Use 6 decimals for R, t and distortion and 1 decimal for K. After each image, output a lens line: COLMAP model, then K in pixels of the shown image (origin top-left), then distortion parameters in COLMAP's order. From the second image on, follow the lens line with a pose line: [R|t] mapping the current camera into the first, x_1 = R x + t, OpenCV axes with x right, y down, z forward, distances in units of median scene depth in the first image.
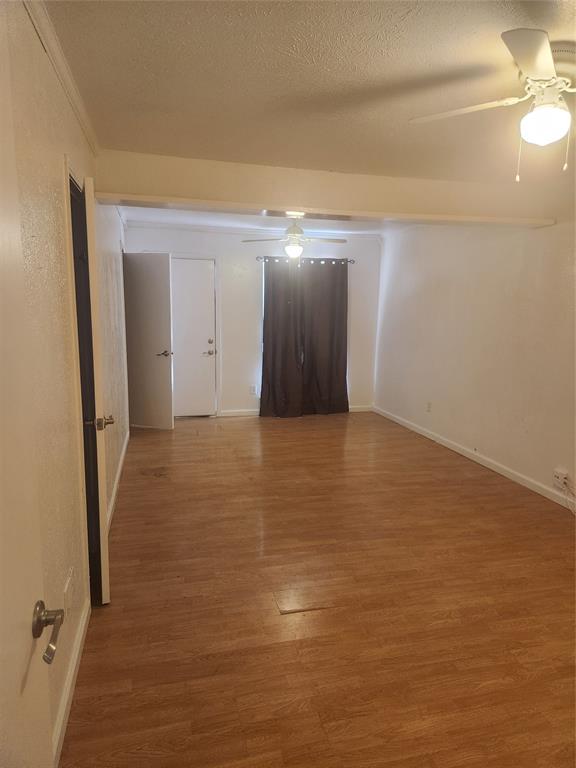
lens RADIAL K [[518.3, 0, 286.7], [0, 518.3, 385.9], [0, 0, 1]] dist [0.037529, -0.004115]
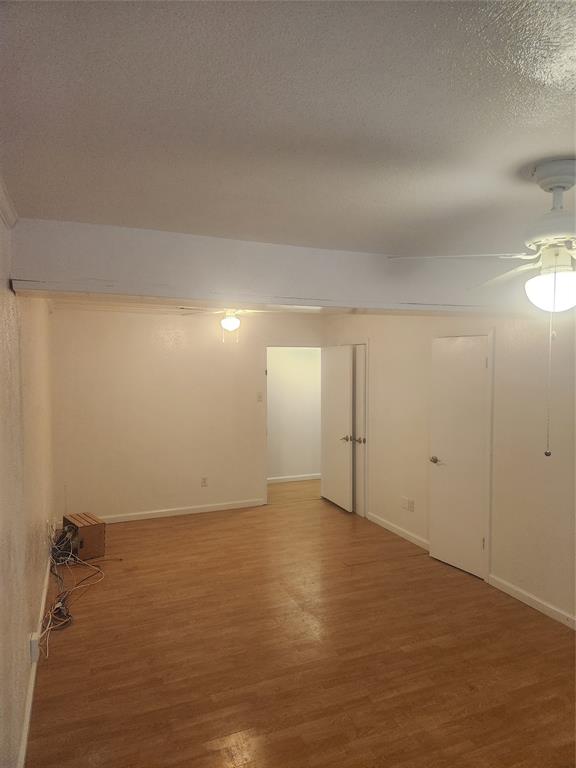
lens RADIAL K [[518.3, 0, 286.7], [0, 518.3, 385.9], [0, 0, 1]] dist [0.037529, -0.004115]
pose [[-0.989869, -0.008149, -0.141752, 0.308645], [-0.037203, 0.978357, 0.203553, -0.378941], [0.137025, 0.206764, -0.968748, 1.858922]]
